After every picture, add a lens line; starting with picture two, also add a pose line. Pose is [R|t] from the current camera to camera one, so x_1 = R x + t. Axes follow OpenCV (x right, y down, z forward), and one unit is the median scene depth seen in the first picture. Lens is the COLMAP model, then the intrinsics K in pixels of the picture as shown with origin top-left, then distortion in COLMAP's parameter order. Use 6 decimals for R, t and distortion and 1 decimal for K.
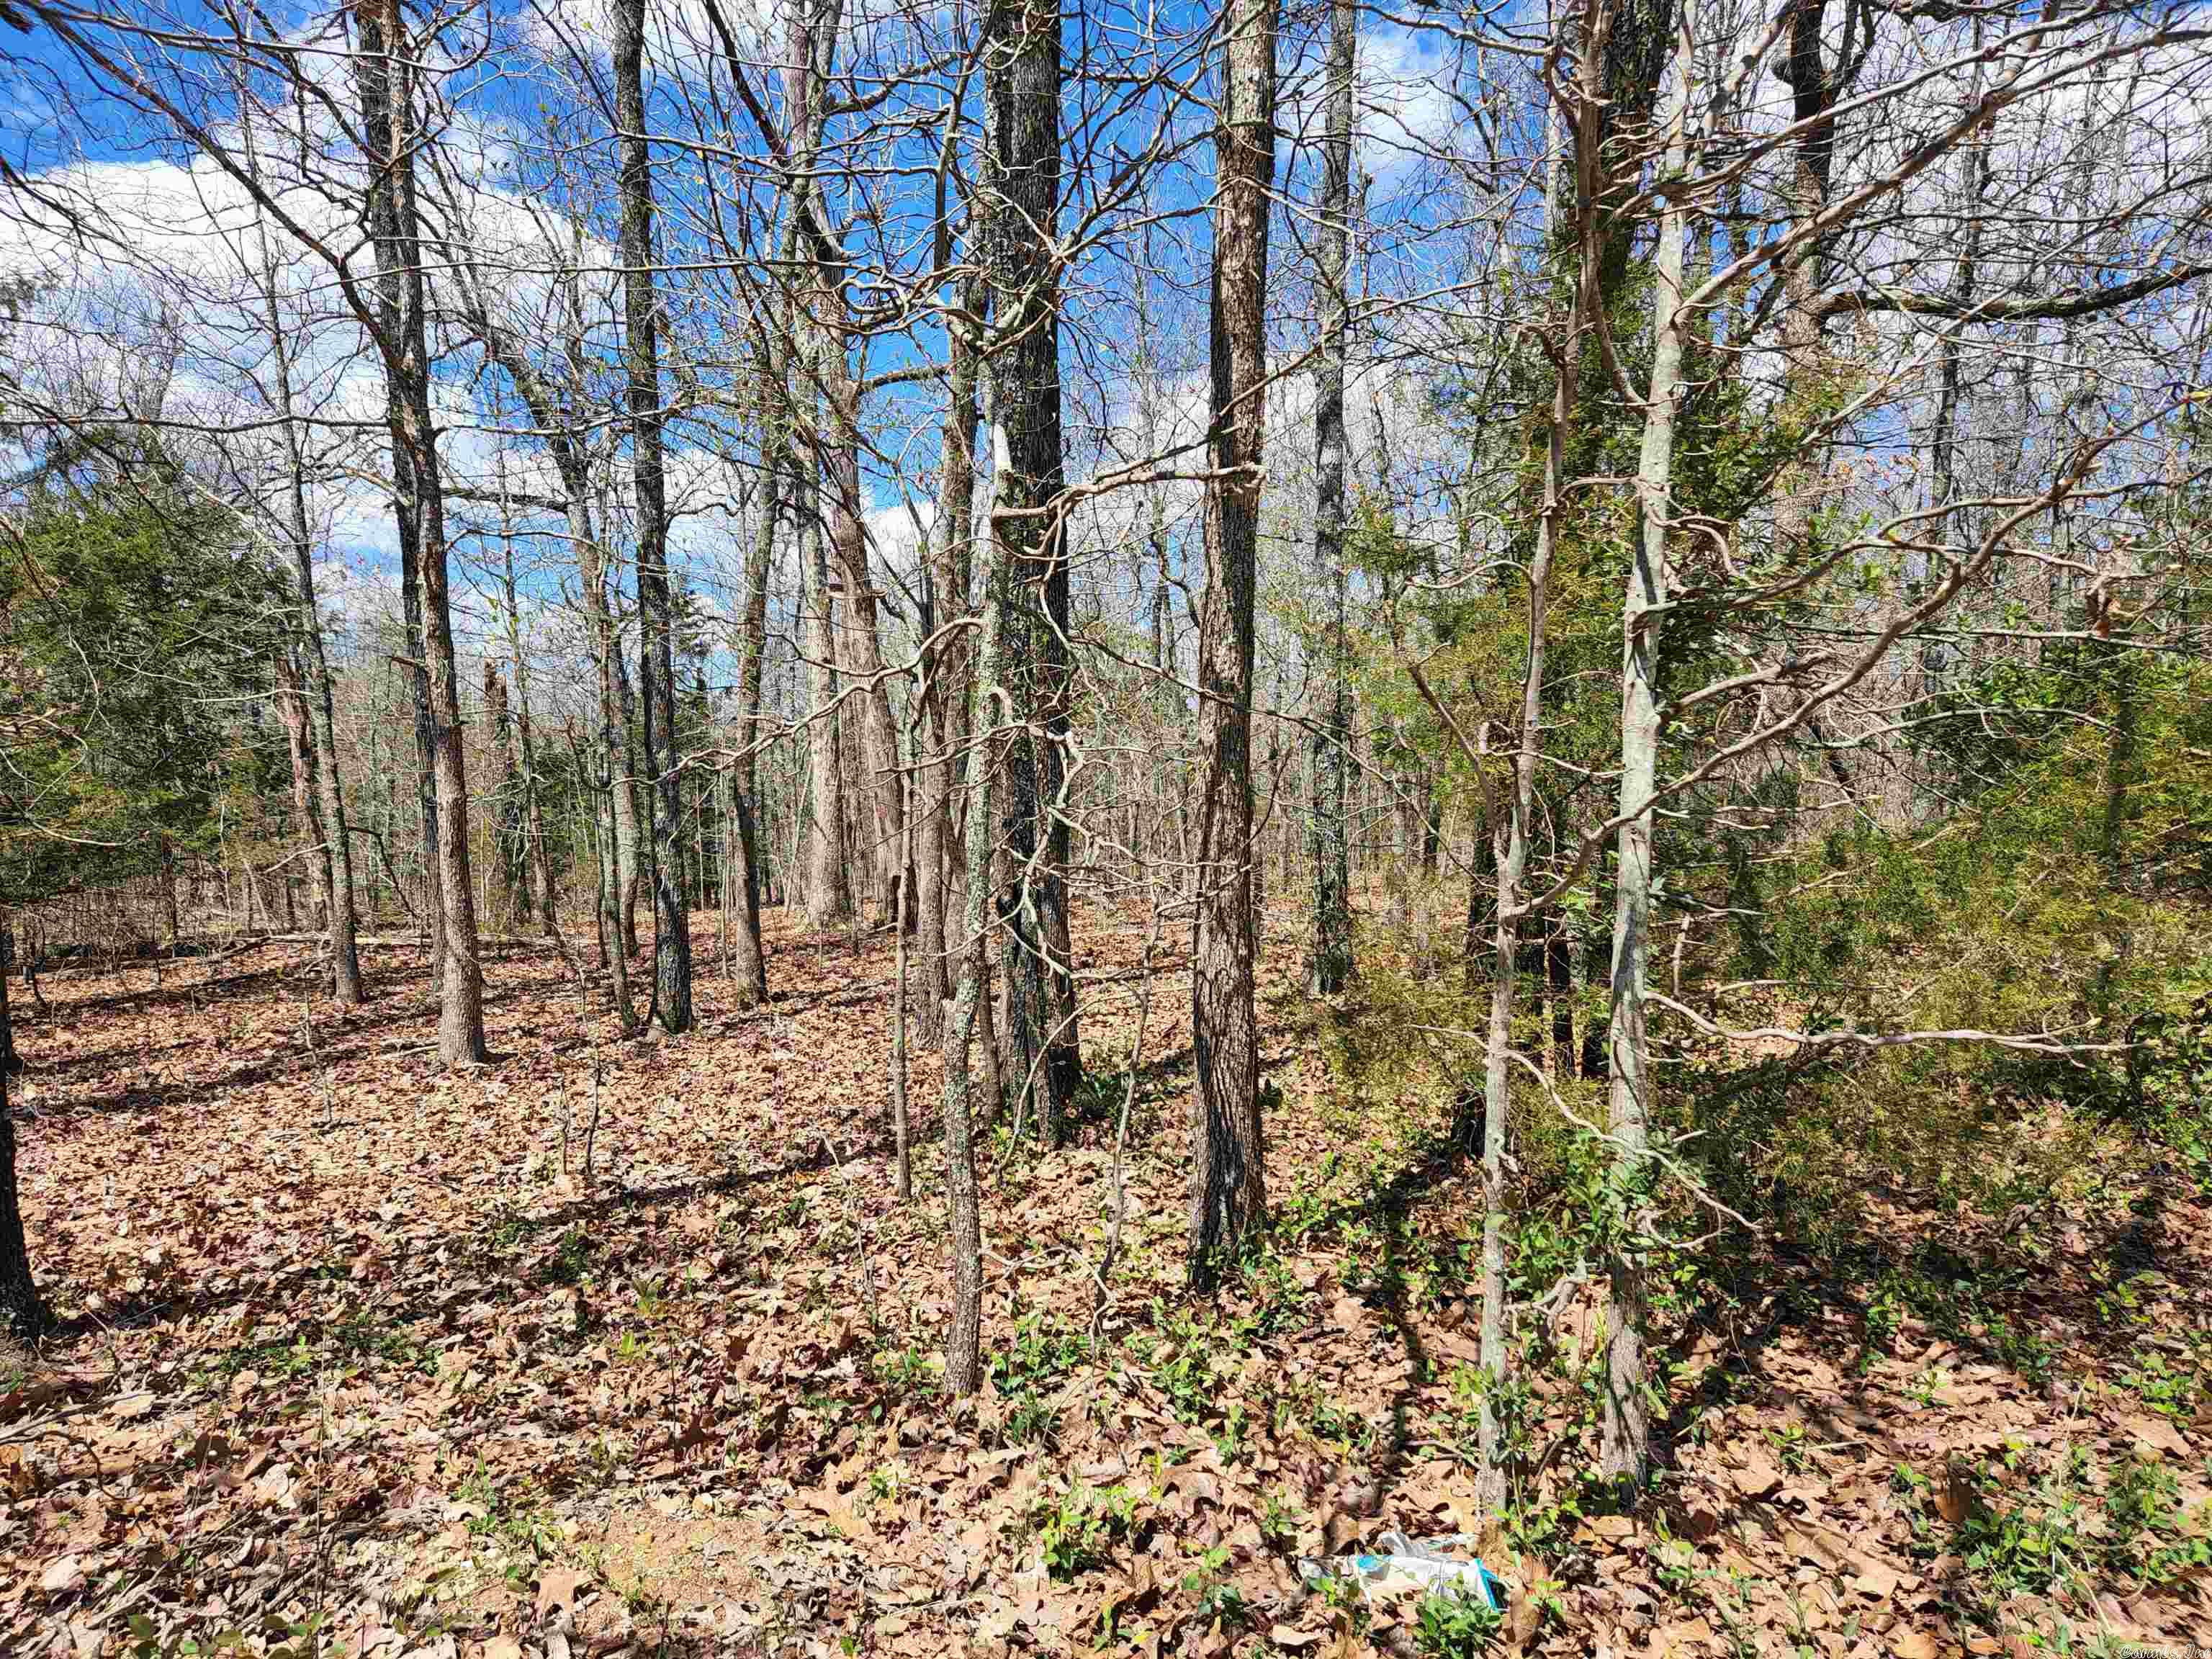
lens RADIAL K [[1480.2, 0, 1072.2], [0, 1480.2, 844.4], [0, 0, 1]] dist [0.084829, -0.073287]
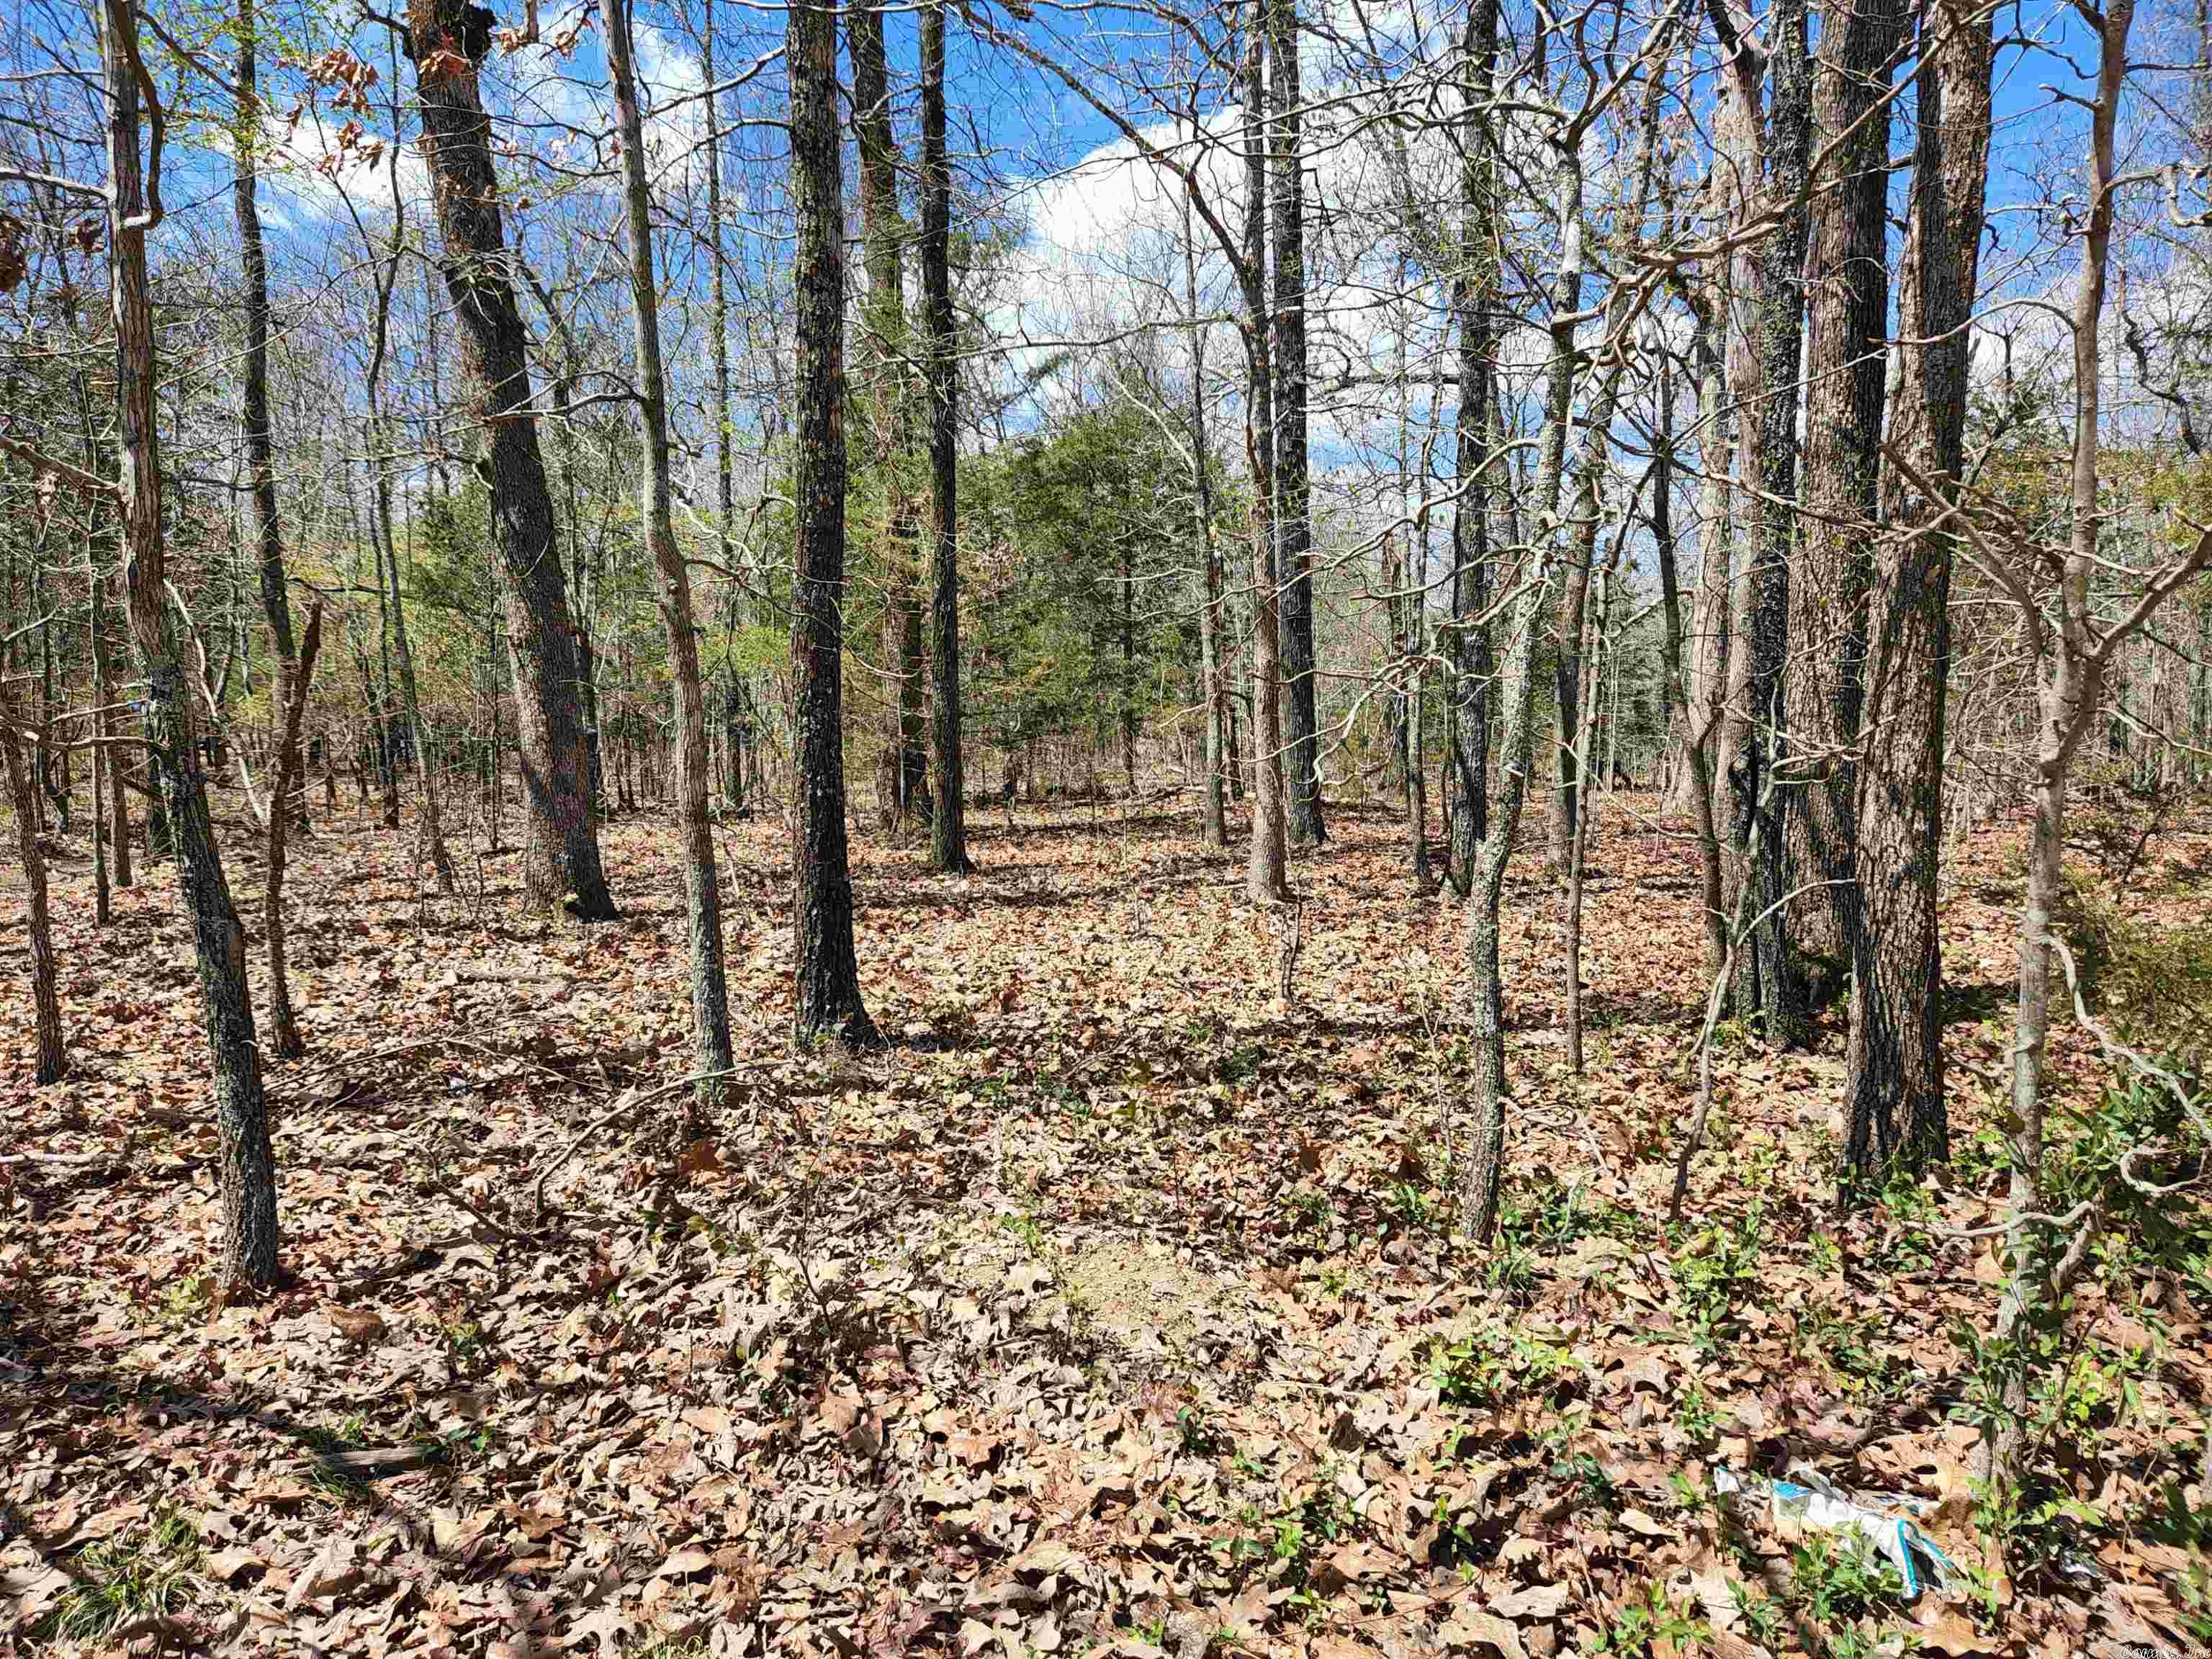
lens RADIAL K [[1488.0, 0, 1078.6], [0, 1488.0, 825.2], [0, 0, 1]] dist [0.077065, -0.071494]
pose [[0.821351, 0.072562, -0.565789, 0.183968], [-0.035831, 0.996480, 0.075783, 0.021461], [0.569297, -0.041972, 0.821060, 0.031298]]
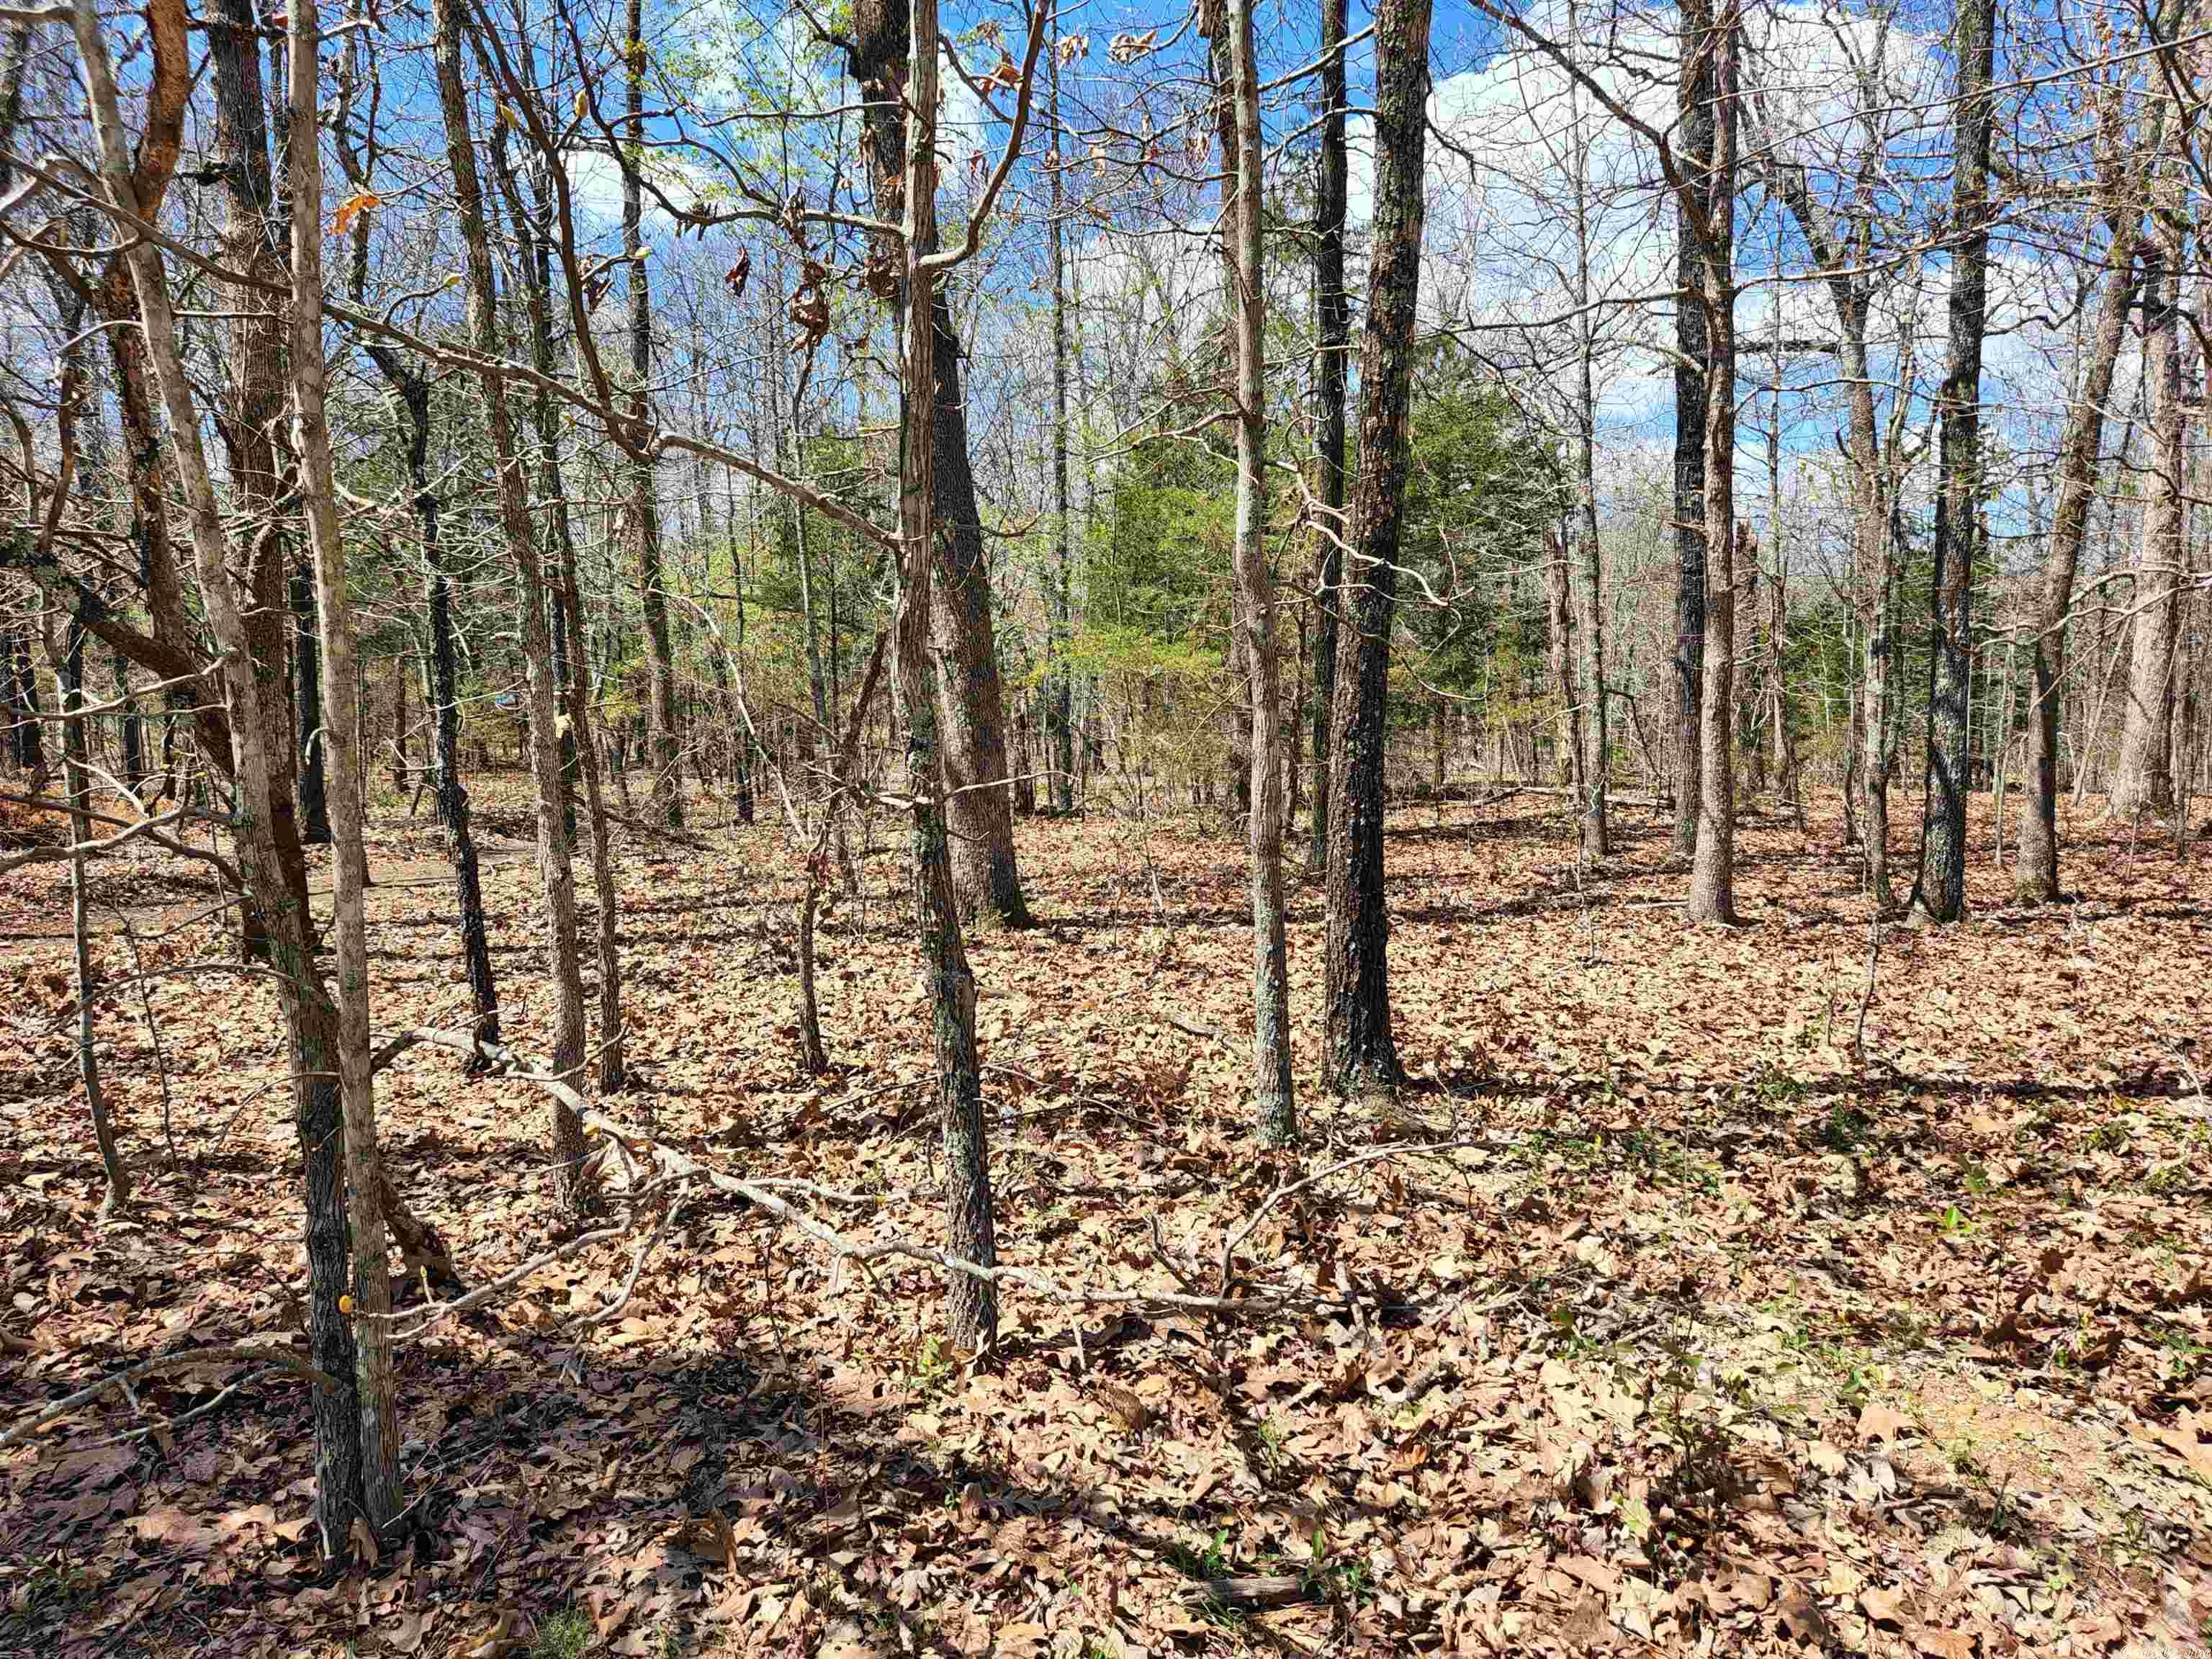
lens RADIAL K [[1484.5, 0, 1084.0], [0, 1484.5, 834.1], [0, 0, 1]] dist [0.082170, -0.075767]
pose [[0.721980, 0.089430, -0.686110, -0.028924], [-0.032748, 0.994917, 0.095220, 0.003631], [0.691139, -0.046279, 0.721239, -0.061758]]
